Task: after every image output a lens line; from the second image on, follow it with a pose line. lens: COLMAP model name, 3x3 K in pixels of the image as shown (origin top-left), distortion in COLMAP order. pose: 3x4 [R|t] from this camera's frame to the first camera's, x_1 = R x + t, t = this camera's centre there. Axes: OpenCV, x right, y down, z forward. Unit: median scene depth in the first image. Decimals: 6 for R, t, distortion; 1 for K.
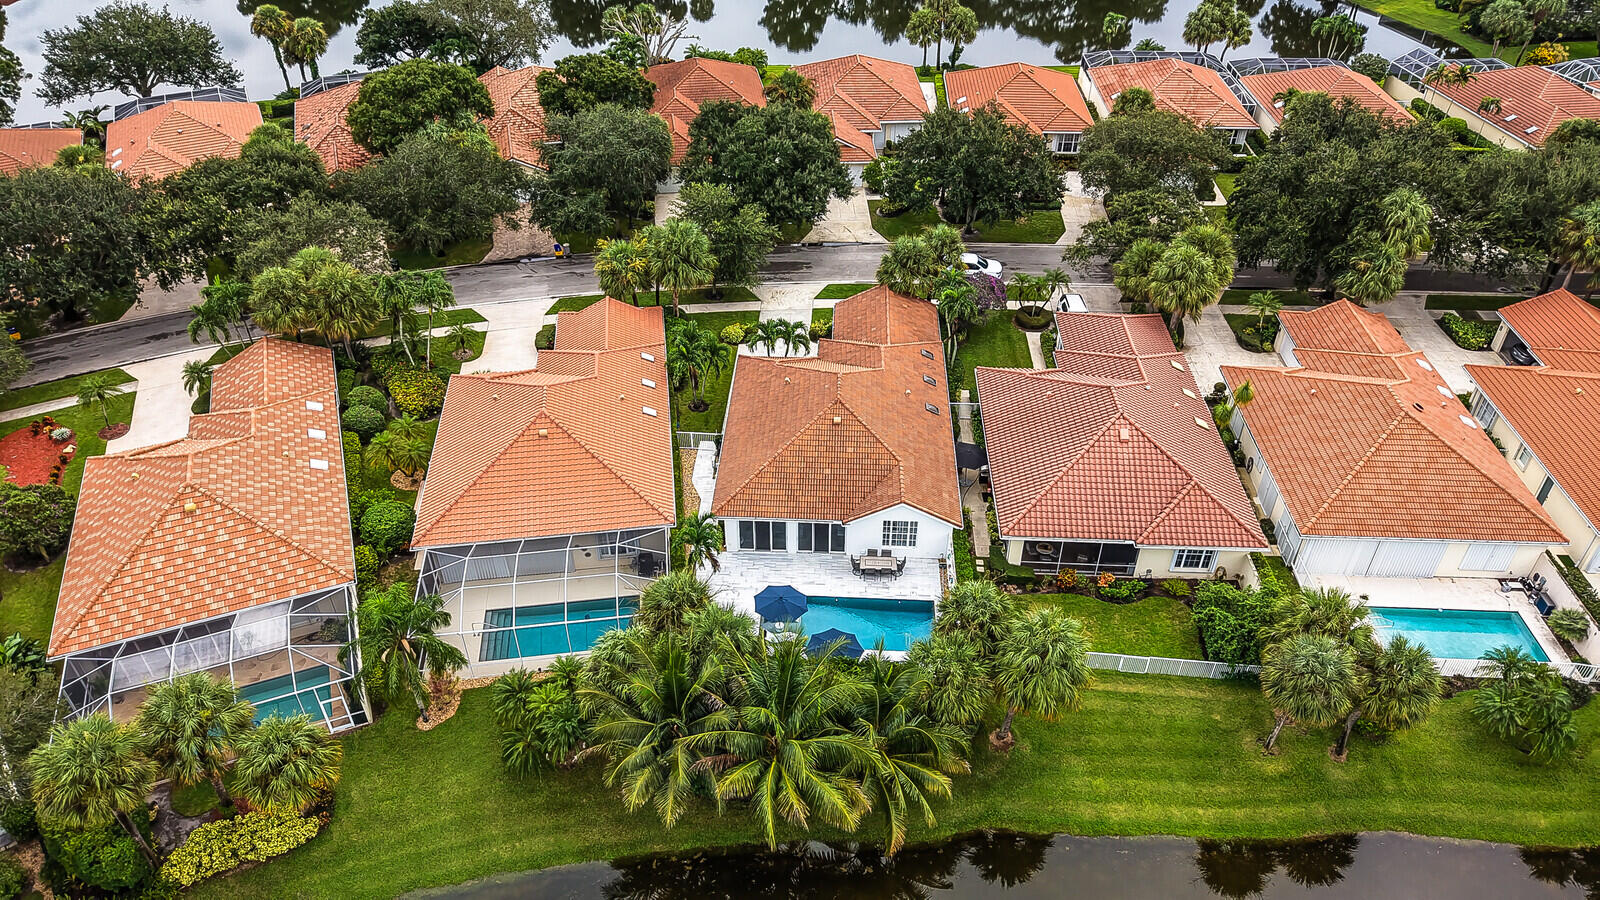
lens RADIAL K [[1087.4, 0, 800.0], [0, 1087.4, 450.0], [0, 0, 1]] dist [0.060019, -0.131147]
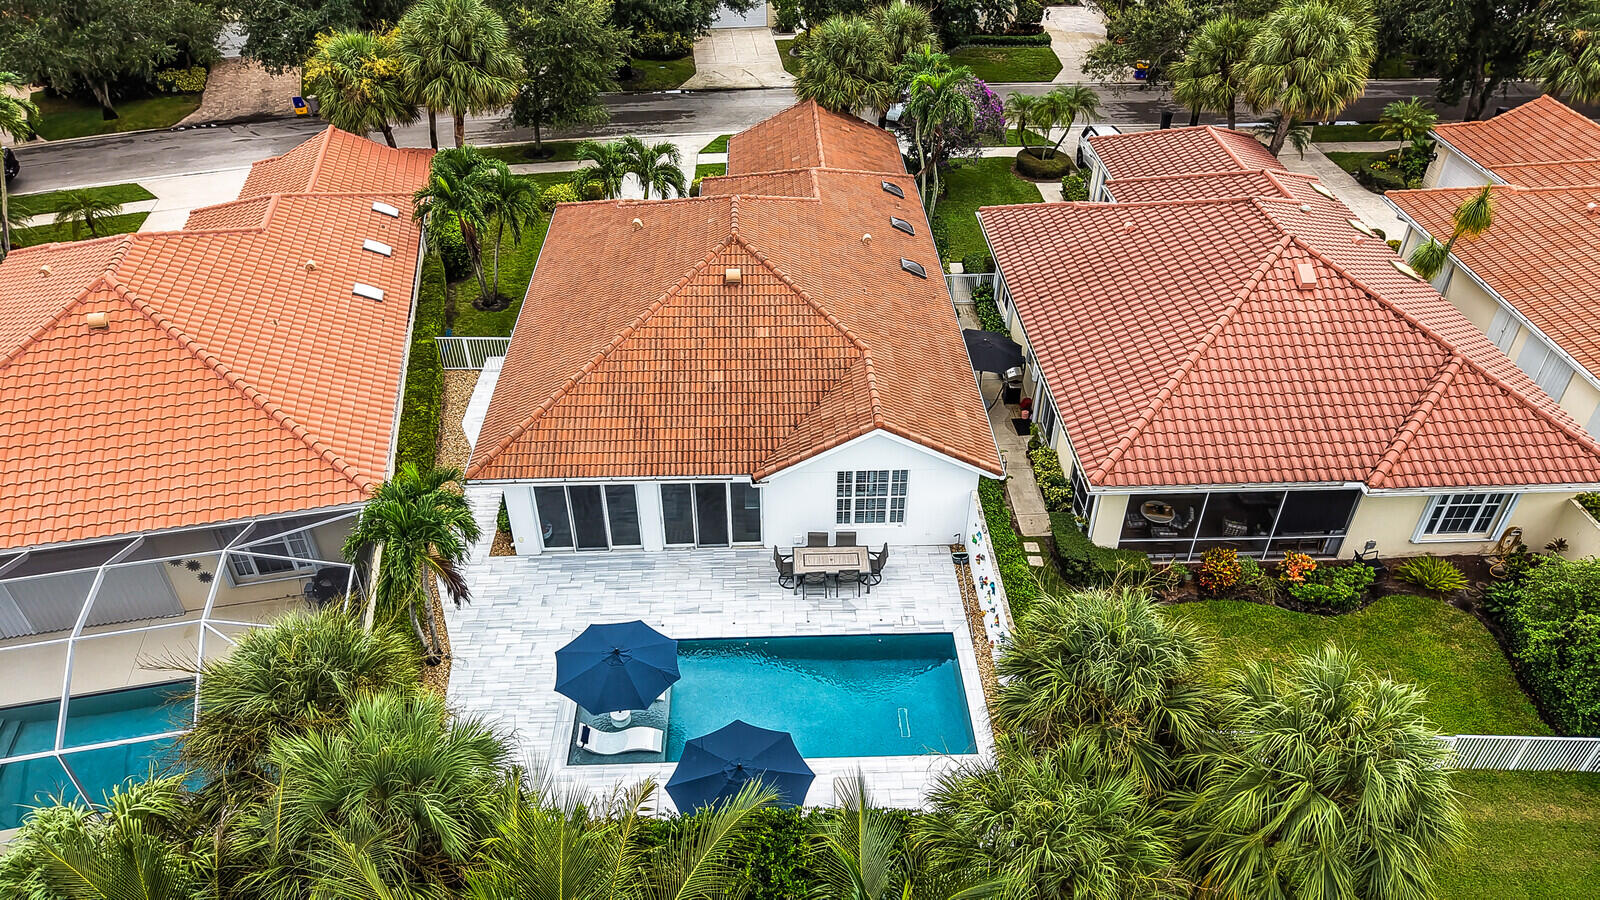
lens RADIAL K [[1087.4, 0, 800.0], [0, 1087.4, 450.0], [0, 0, 1]] dist [0.060019, -0.131147]
pose [[0.996297, -0.050270, 0.069745, 0.026755], [0.050570, 0.998717, -0.002536, 0.055364], [-0.069528, 0.006053, 0.997562, 0.516434]]
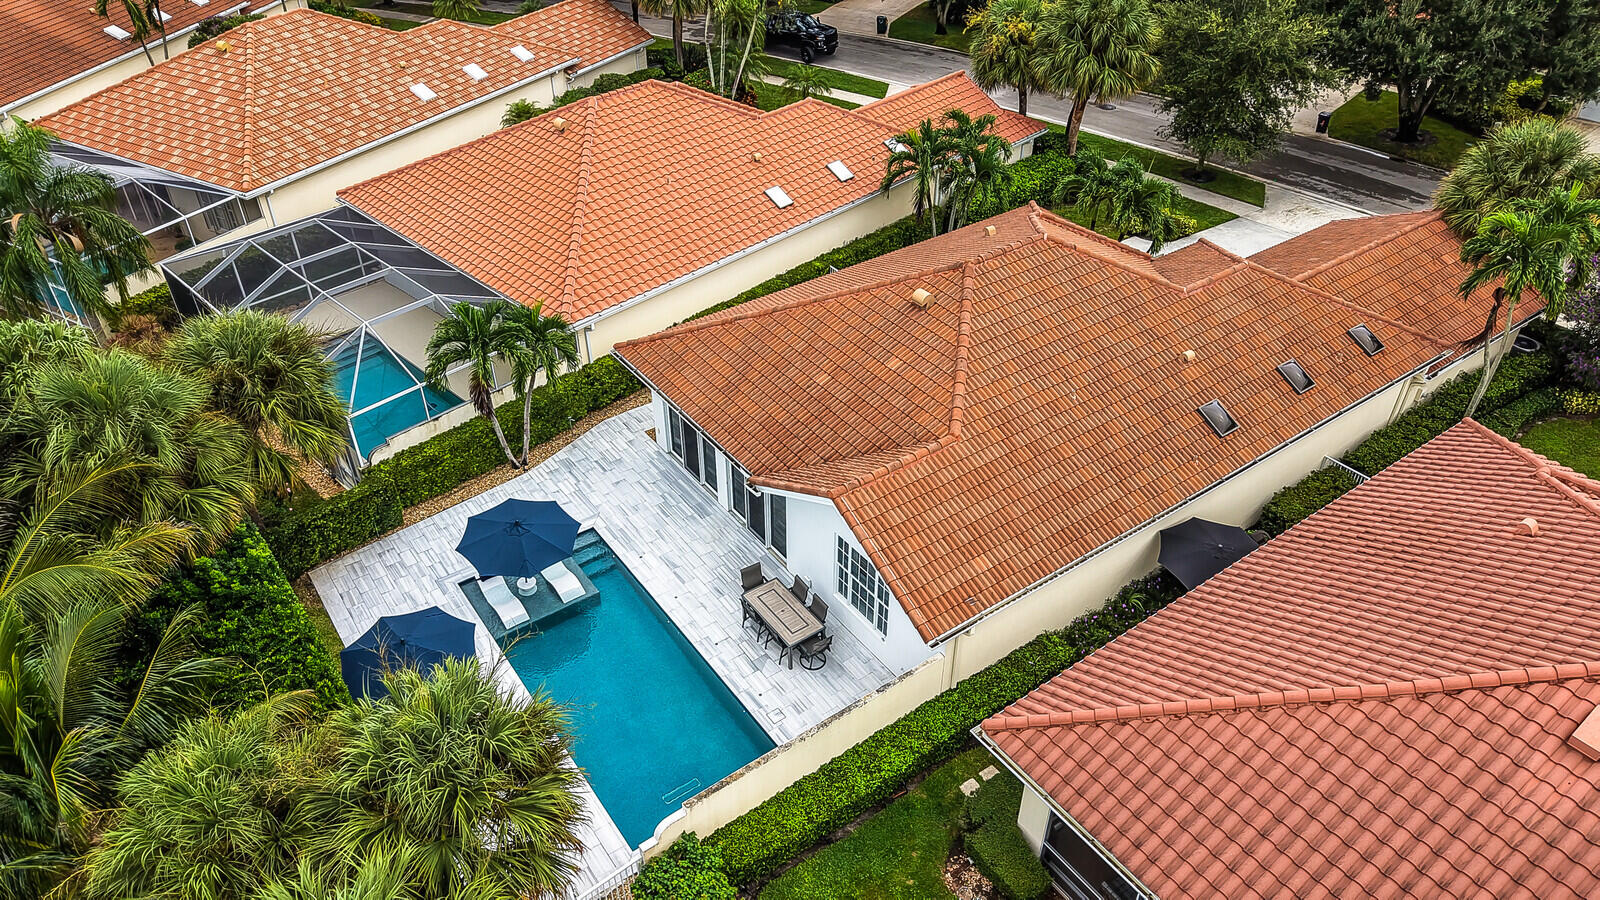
lens RADIAL K [[1087.4, 0, 800.0], [0, 1087.4, 450.0], [0, 0, 1]] dist [0.060019, -0.131147]
pose [[0.608493, 0.462688, -0.644714, 0.320532], [-0.468143, 0.865301, 0.179154, -0.030641], [0.640764, 0.192804, 0.743134, 0.668480]]
